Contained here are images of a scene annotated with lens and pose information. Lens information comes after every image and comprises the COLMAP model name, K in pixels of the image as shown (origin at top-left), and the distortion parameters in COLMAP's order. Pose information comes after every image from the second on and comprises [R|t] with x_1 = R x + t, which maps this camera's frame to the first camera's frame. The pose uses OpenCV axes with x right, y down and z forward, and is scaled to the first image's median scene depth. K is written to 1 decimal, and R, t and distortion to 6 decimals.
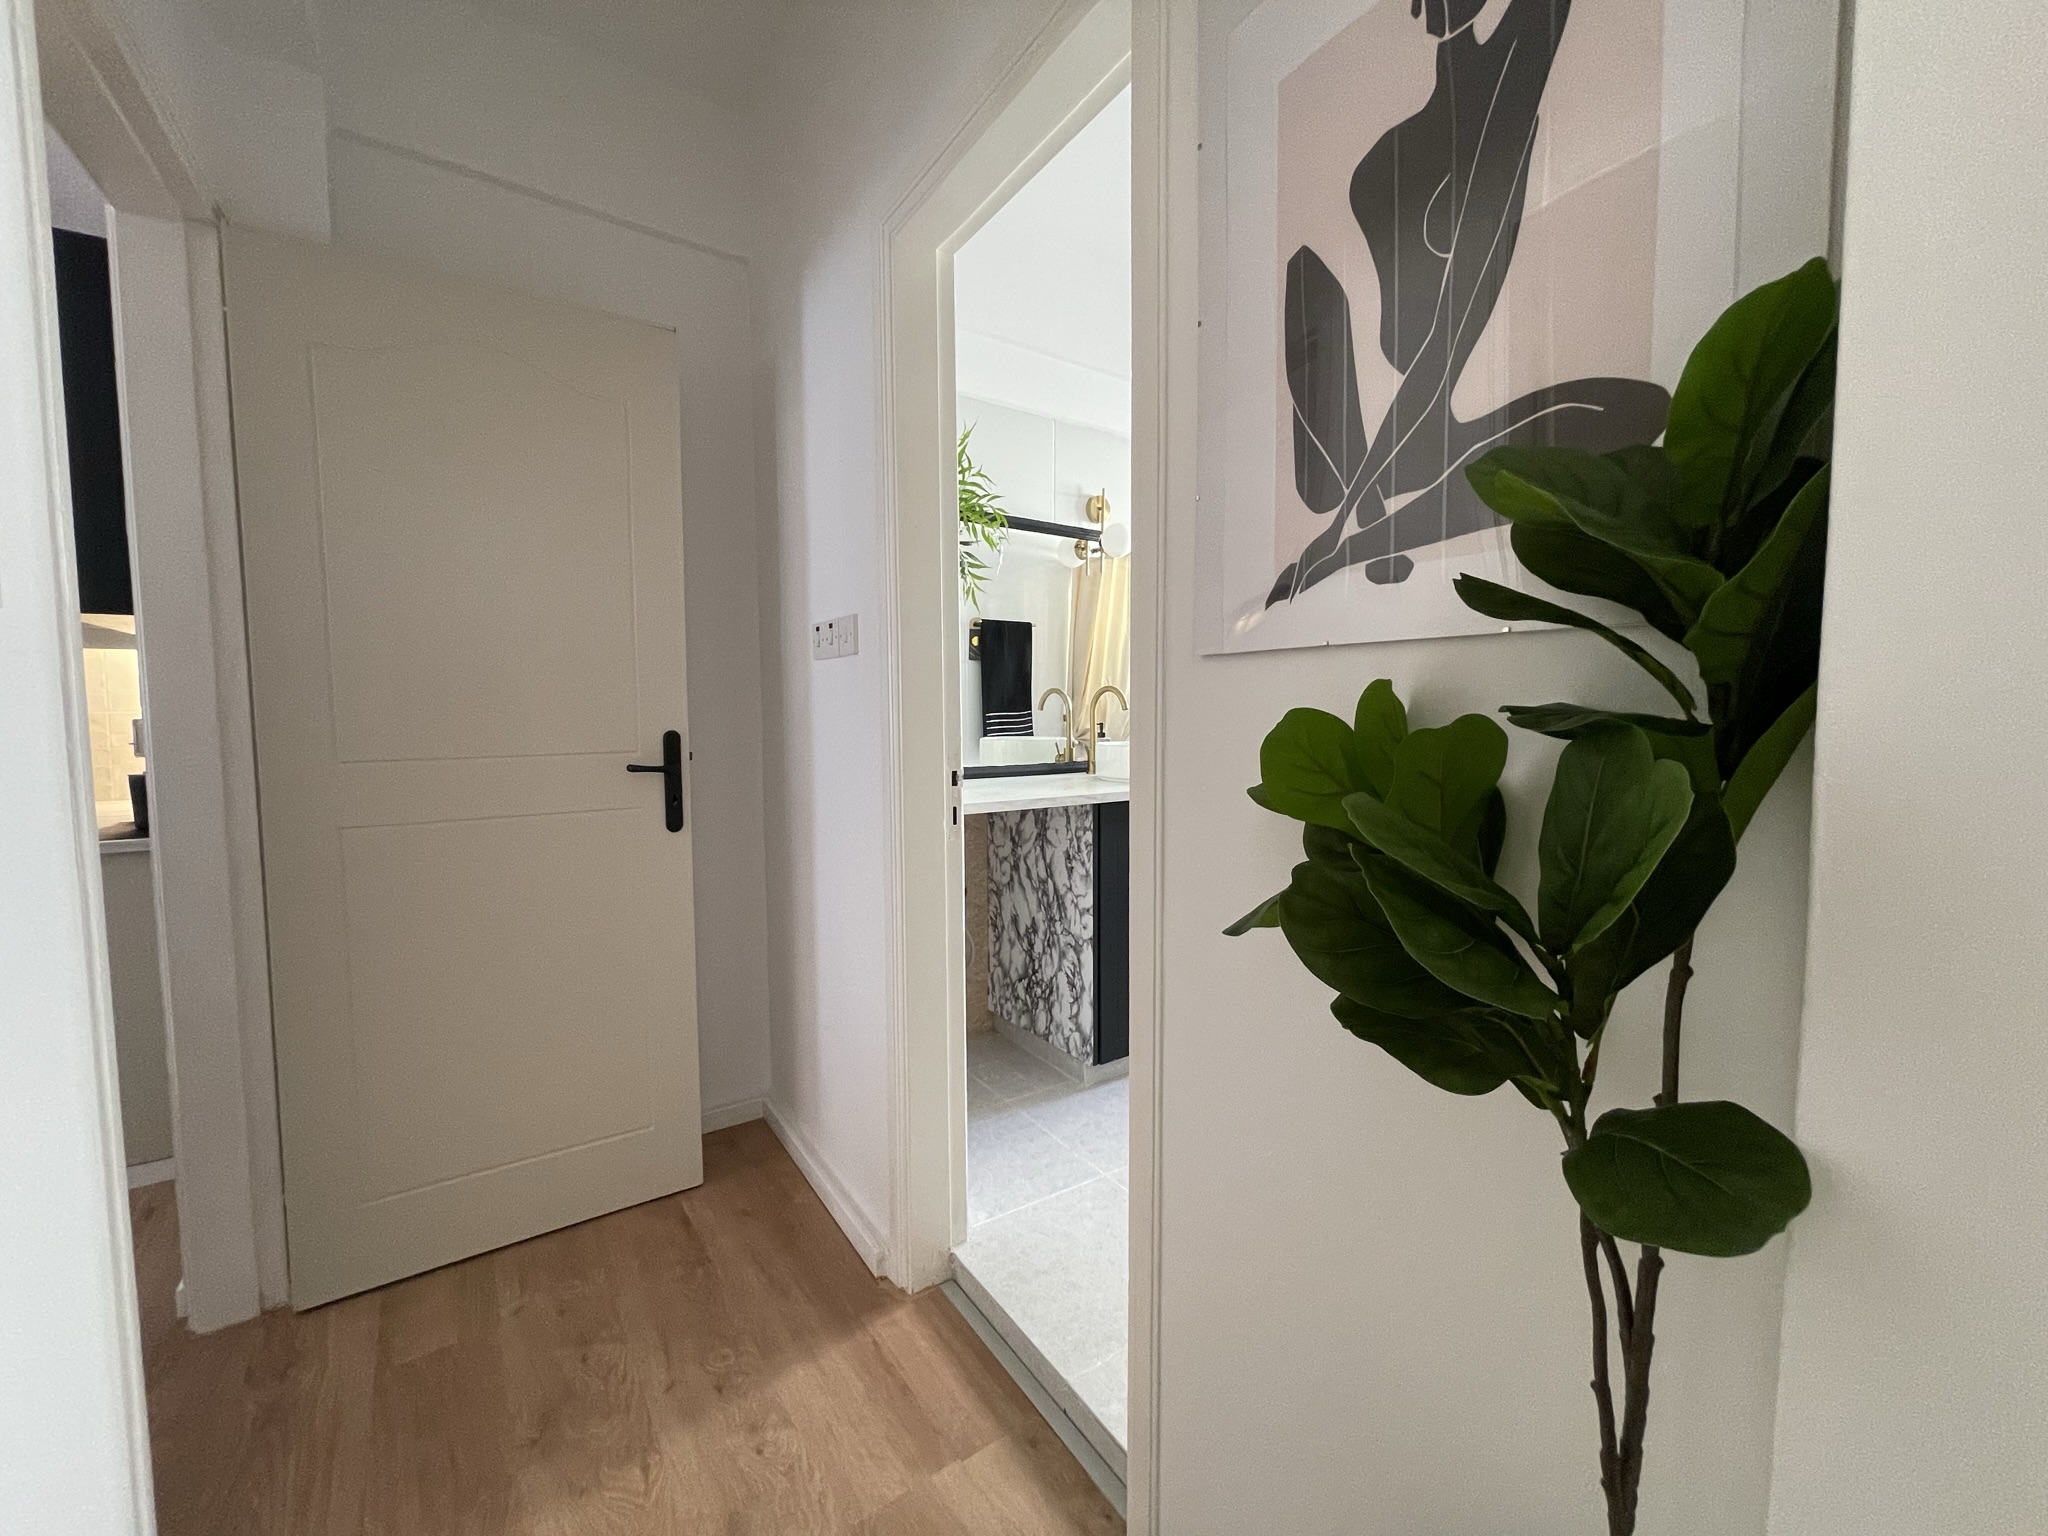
lens RADIAL K [[826.0, 0, 1017.2], [0, 826.0, 763.5], [0, 0, 1]] dist [0.001534, -0.000257]
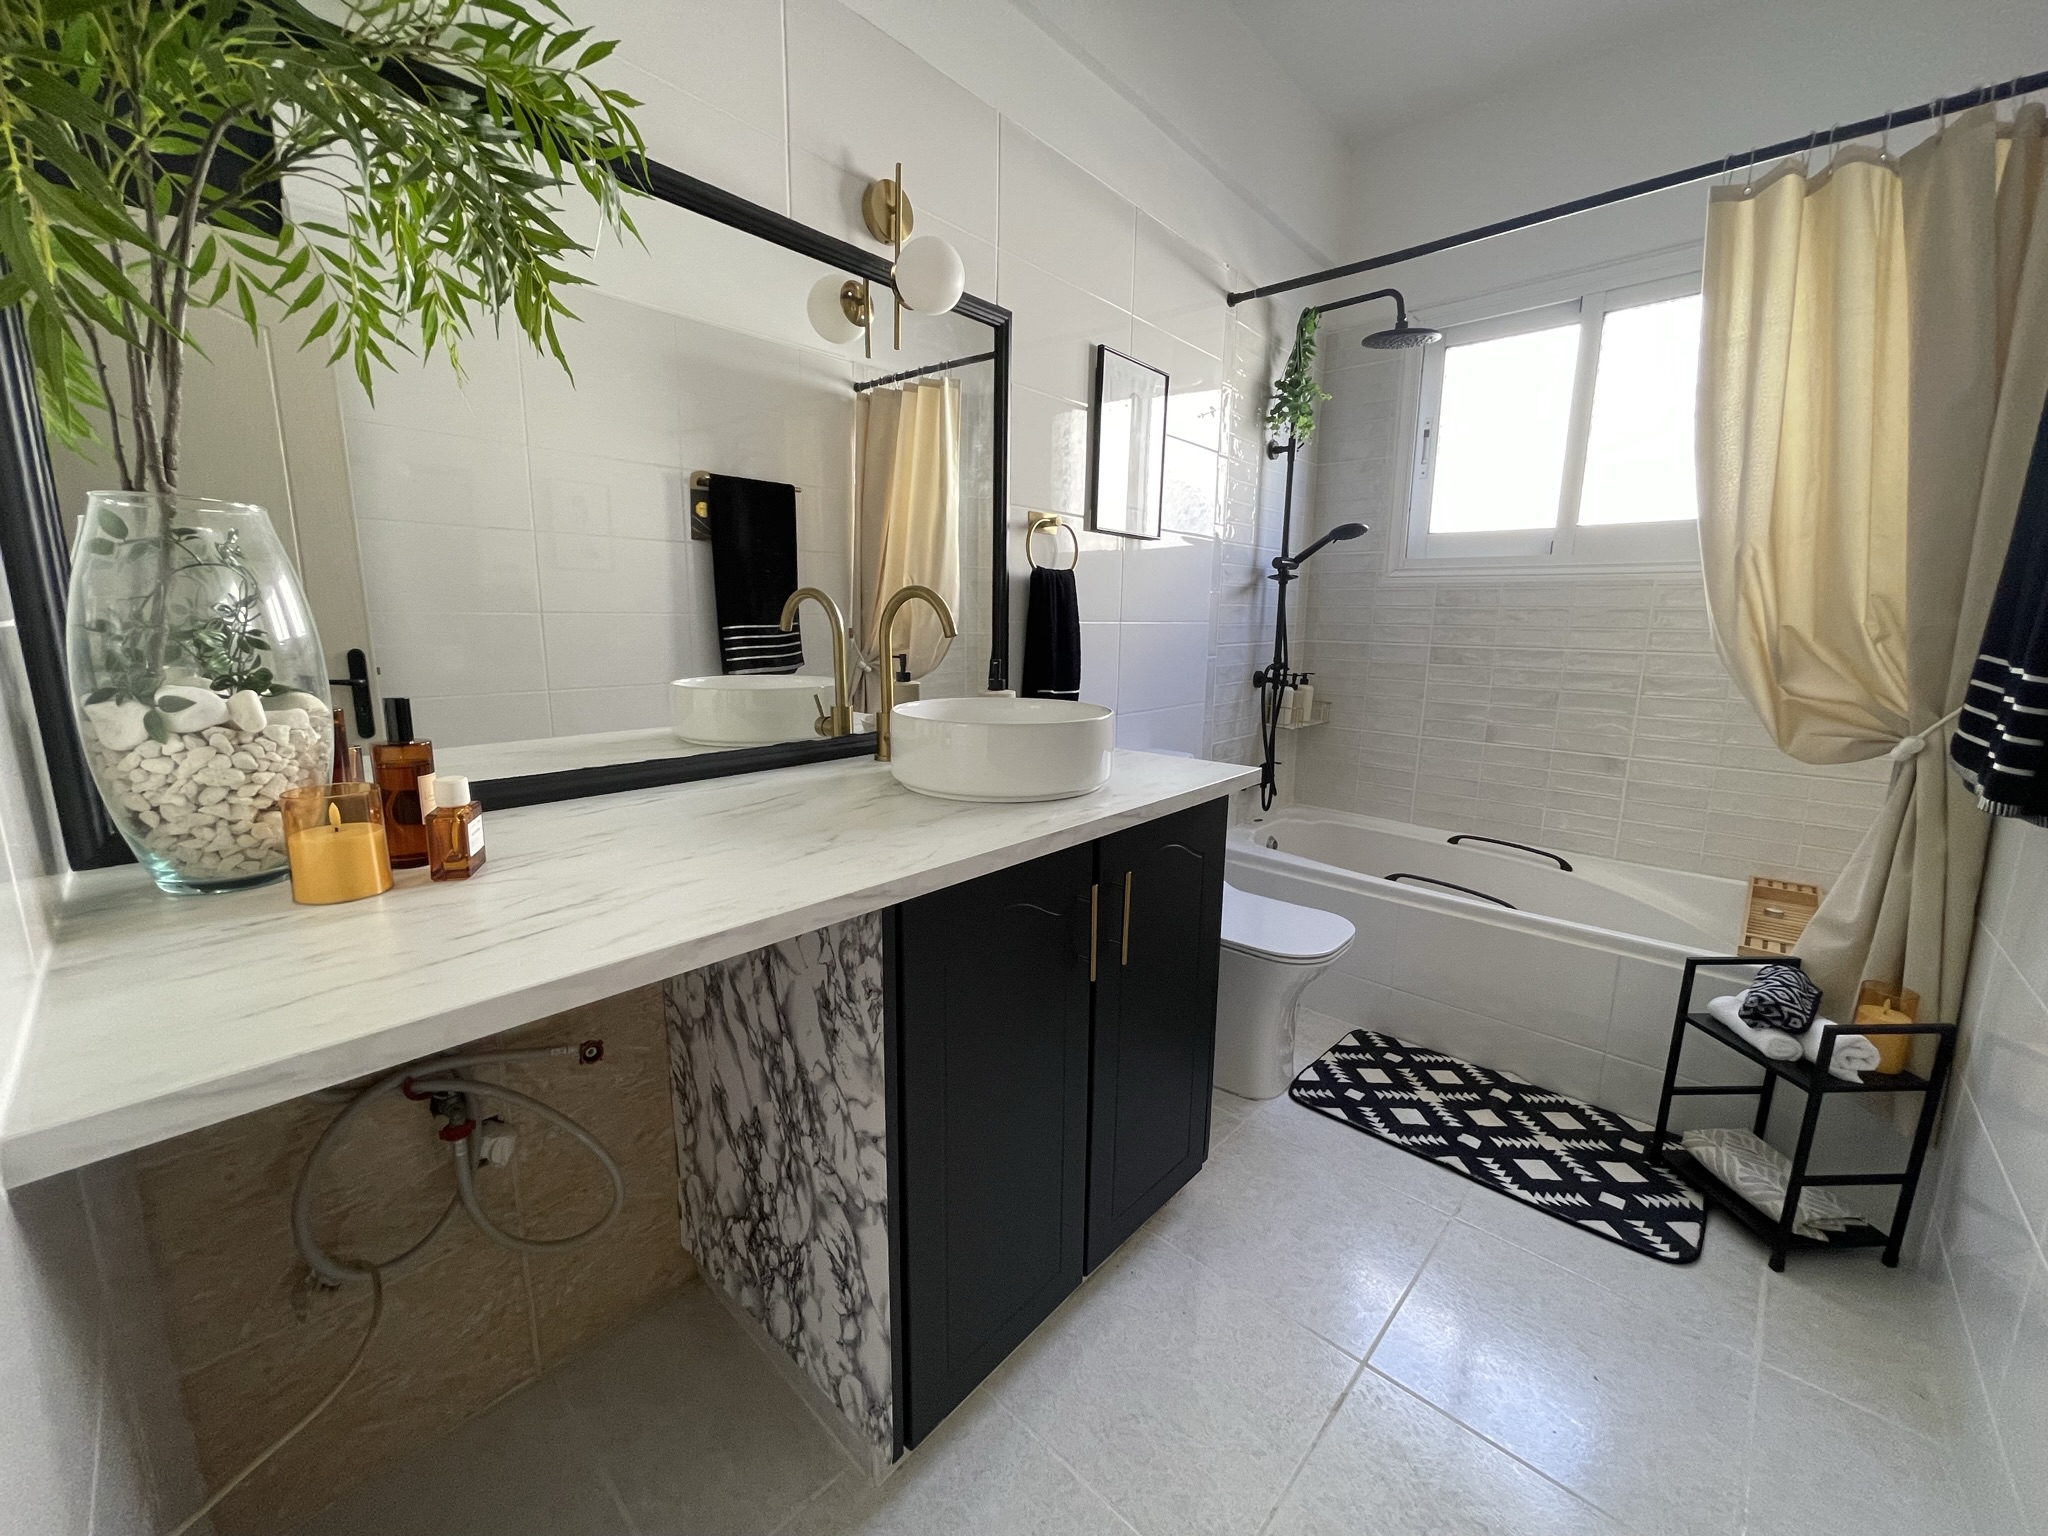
lens RADIAL K [[826.0, 0, 1017.2], [0, 826.0, 763.5], [0, 0, 1]] dist [0.001534, -0.000257]
pose [[0.972556, -0.026756, 0.231124, 0.059641], [-0.000288, 0.993227, 0.116192, -0.051566], [-0.232667, -0.113070, 0.965961, 0.559969]]
